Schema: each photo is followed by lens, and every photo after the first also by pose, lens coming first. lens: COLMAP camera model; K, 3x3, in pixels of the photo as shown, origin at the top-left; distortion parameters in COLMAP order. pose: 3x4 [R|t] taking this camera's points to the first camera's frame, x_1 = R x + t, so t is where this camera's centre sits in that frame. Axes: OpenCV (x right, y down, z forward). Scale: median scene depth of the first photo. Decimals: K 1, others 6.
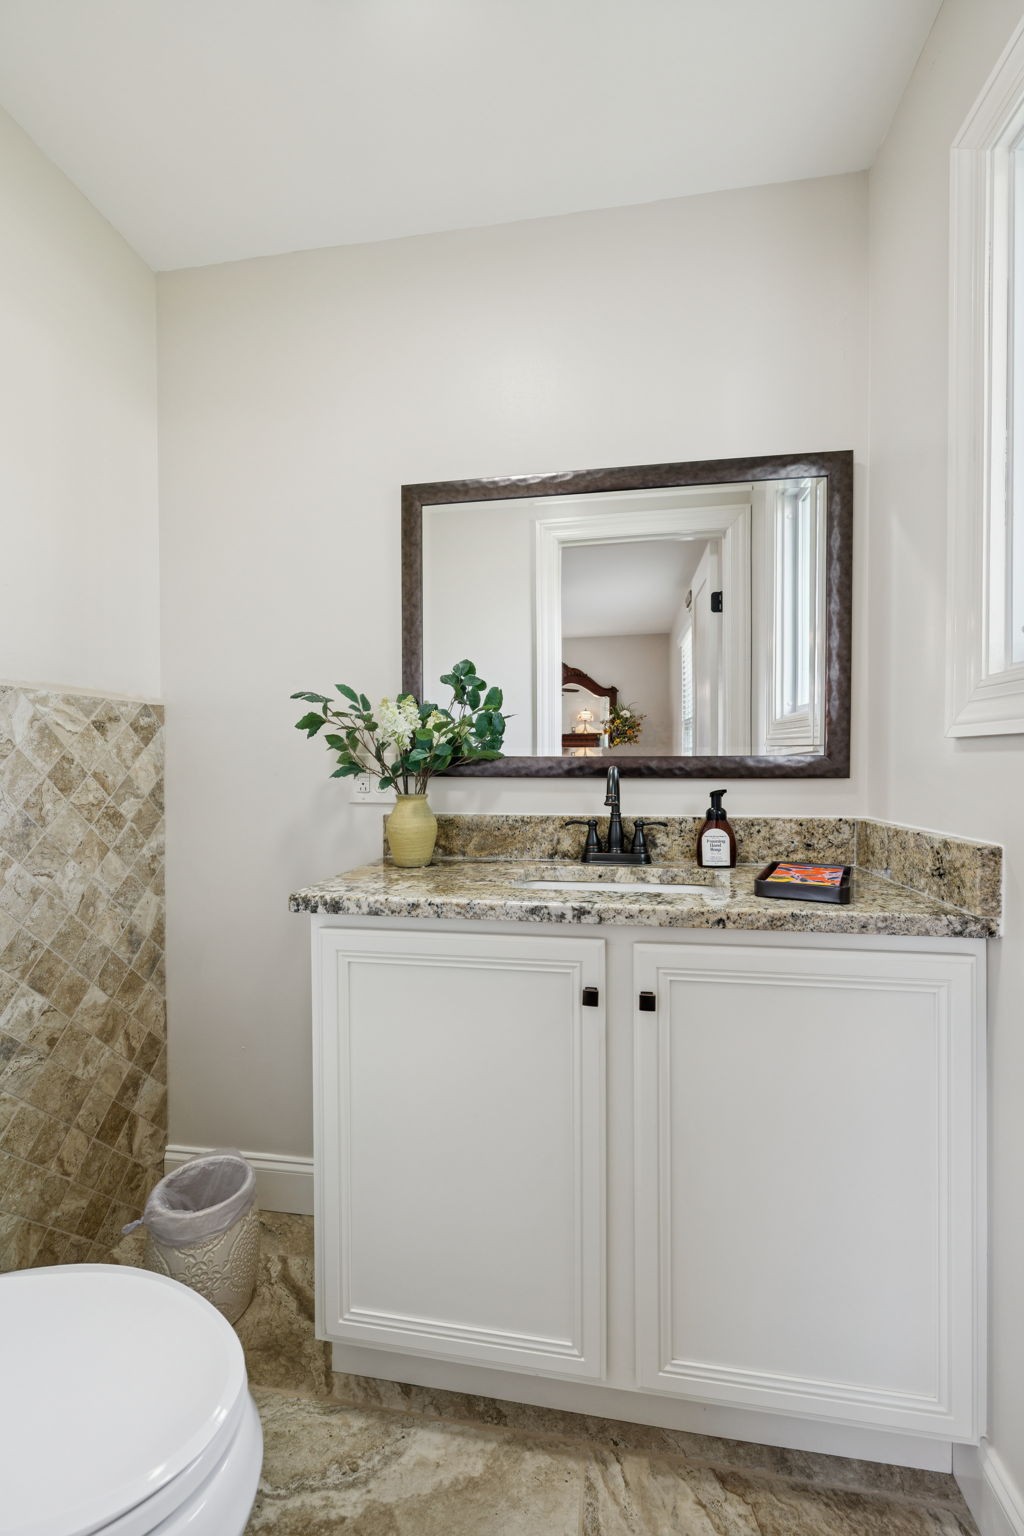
lens RADIAL K [[635.8, 0, 514.3], [0, 635.8, 773.3], [0, 0, 1]] dist [0.001991, 0.000106]
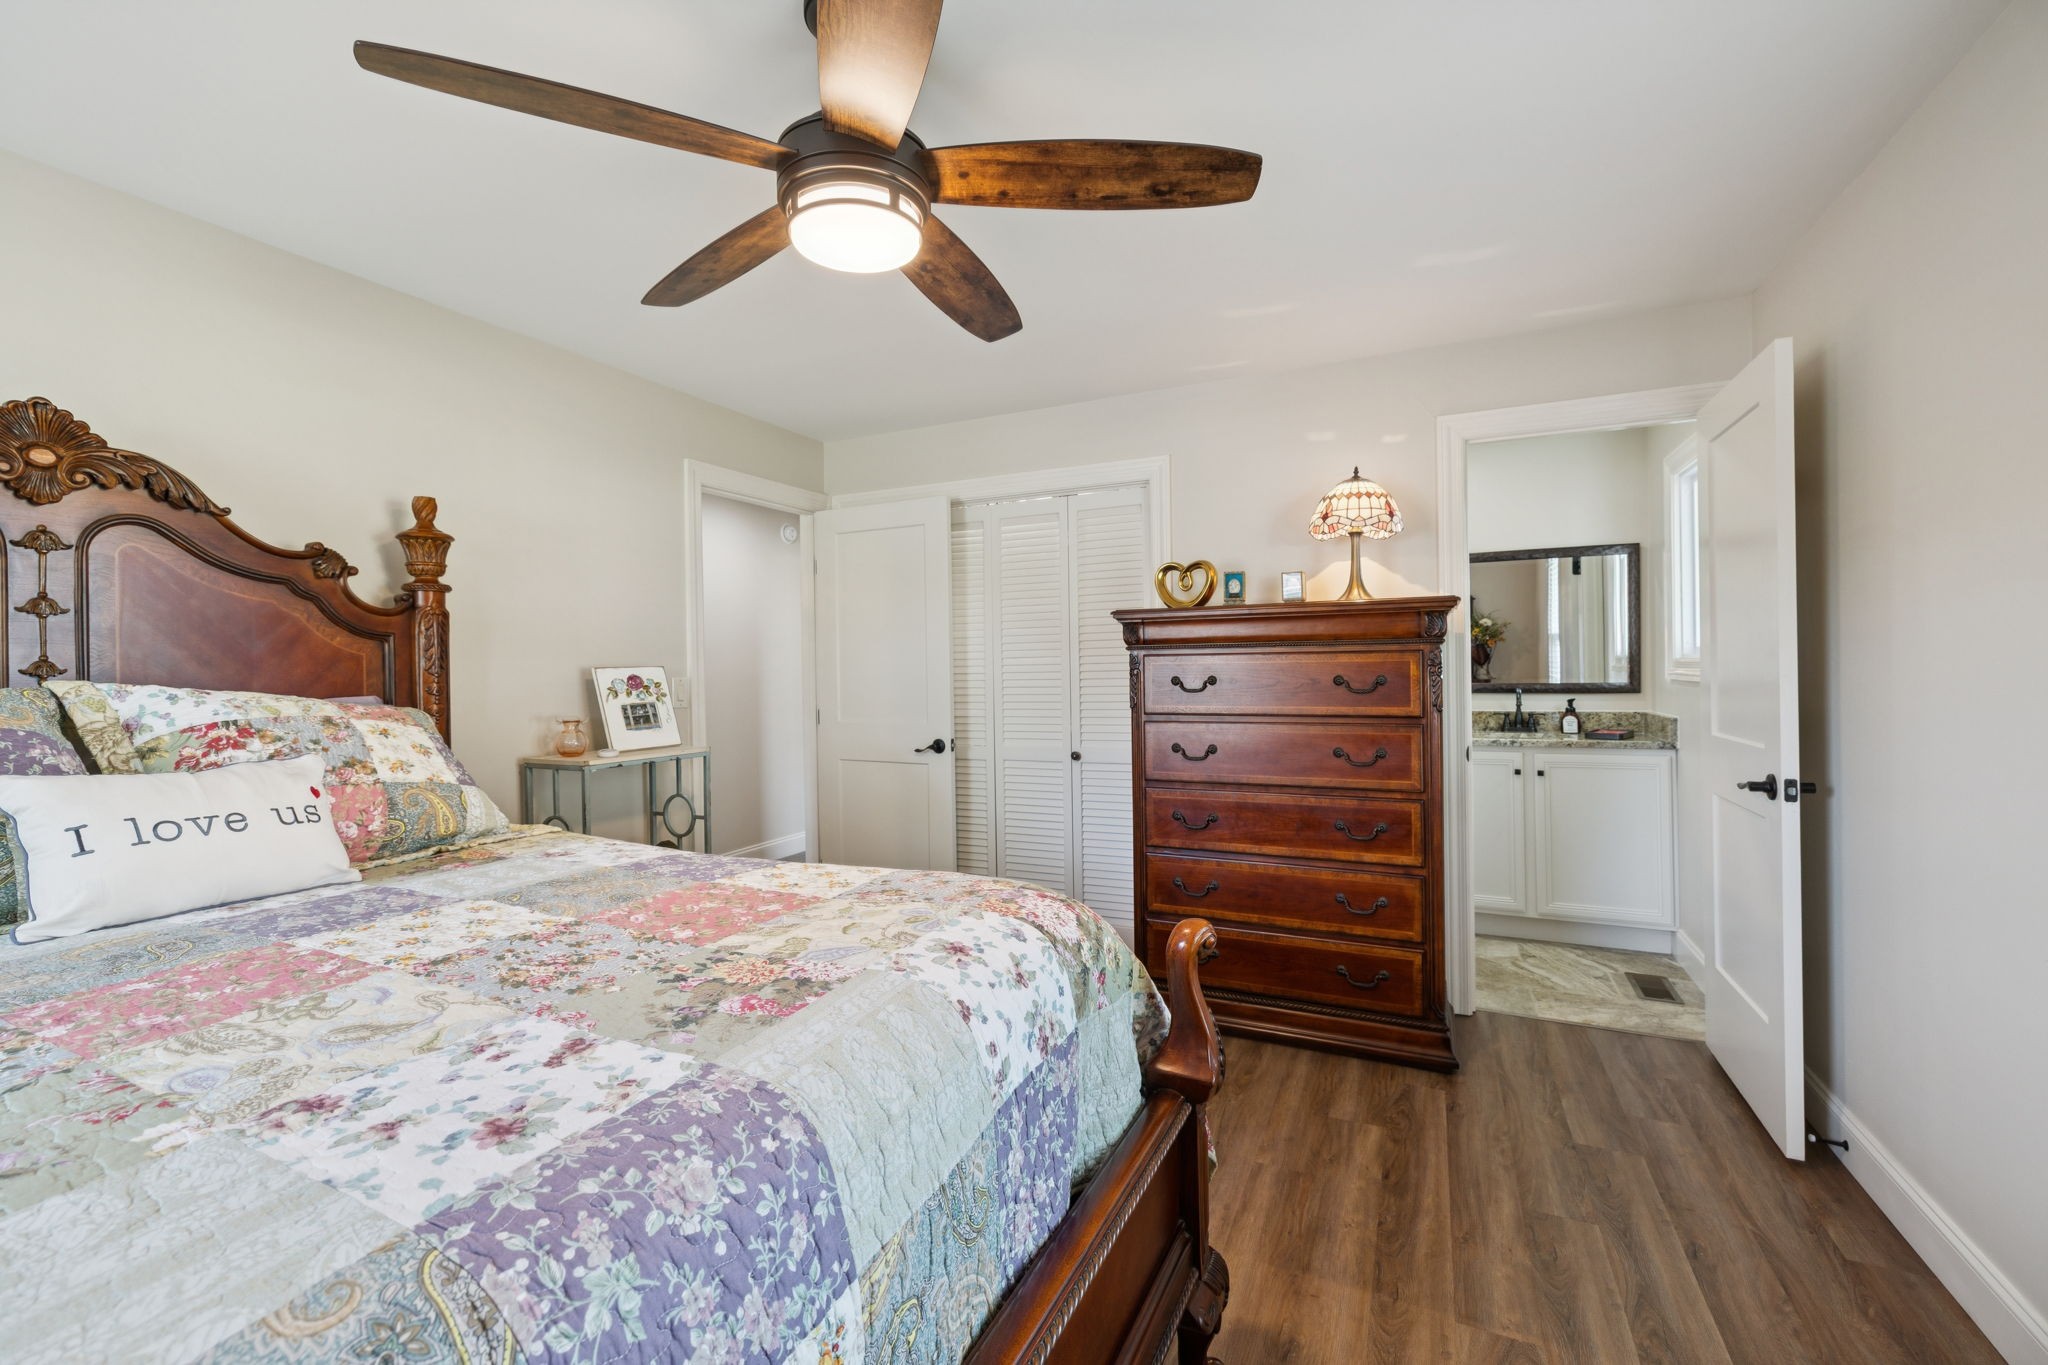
lens RADIAL K [[847.8, 0, 1012.2], [0, 847.8, 674.8], [0, 0, 1]] dist [0.001991, 0.000106]
pose [[0.953869, -0.015017, -0.299847, -0.653552], [0.015816, 0.999875, 0.000238, -0.089531], [0.299806, -0.004969, 0.953987, -2.415444]]
